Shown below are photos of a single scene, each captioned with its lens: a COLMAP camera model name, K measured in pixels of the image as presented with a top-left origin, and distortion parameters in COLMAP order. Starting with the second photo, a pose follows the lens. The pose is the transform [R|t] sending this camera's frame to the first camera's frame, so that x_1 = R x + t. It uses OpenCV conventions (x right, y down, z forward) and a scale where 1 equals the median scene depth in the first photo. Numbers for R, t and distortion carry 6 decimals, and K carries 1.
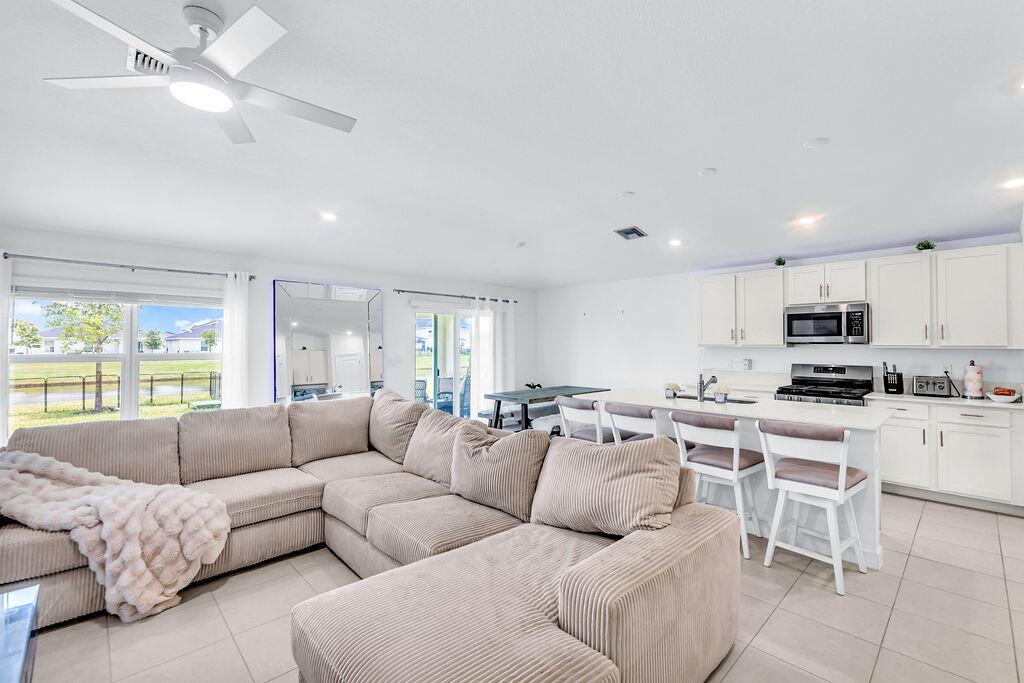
lens RADIAL K [[443.9, 0, 512.0], [0, 443.9, 341.5], [0, 0, 1]] dist [-0.003185, -0.000401]
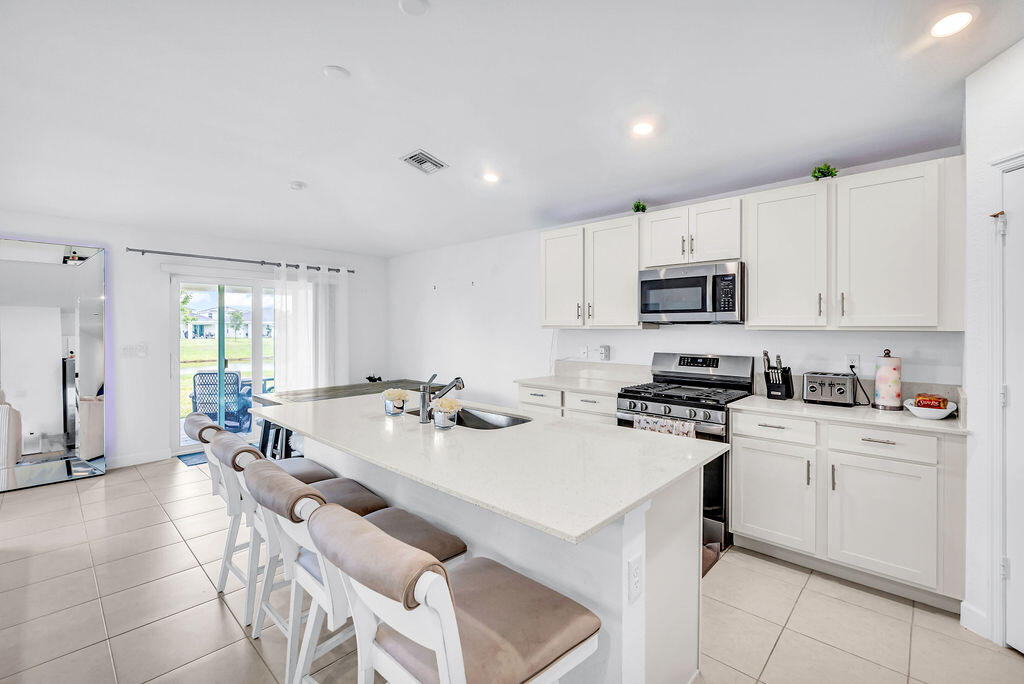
lens RADIAL K [[443.6, 0, 509.4], [0, 443.6, 333.5], [0, 0, 1]] dist [-0.005842, -0.000341]
pose [[0.998844, -0.000595, 0.048062, 0.448941], [-0.000332, 0.999814, 0.019266, 0.007918], [-0.048064, -0.019260, 0.998659, 0.376068]]
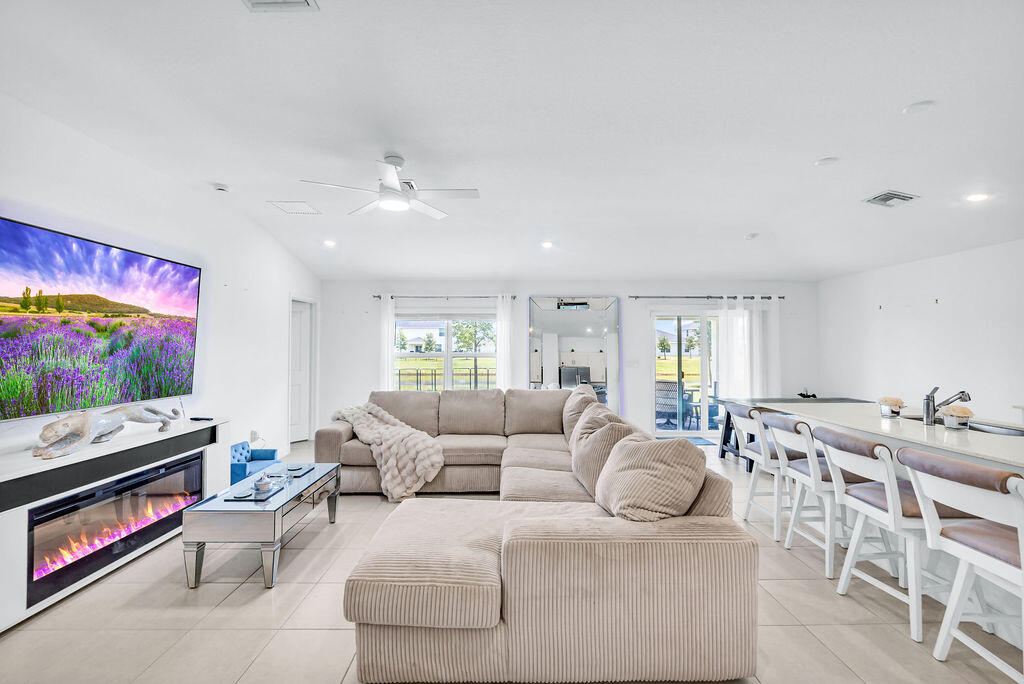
lens RADIAL K [[437.4, 0, 512.0], [0, 437.4, 342.0], [0, 0, 1]] dist [-0.003463, -0.000425]
pose [[0.734415, -0.008274, -0.678650, 0.362892], [0.004737, 0.999964, -0.007066, 0.002330], [0.678684, 0.001975, 0.734428, 0.018864]]
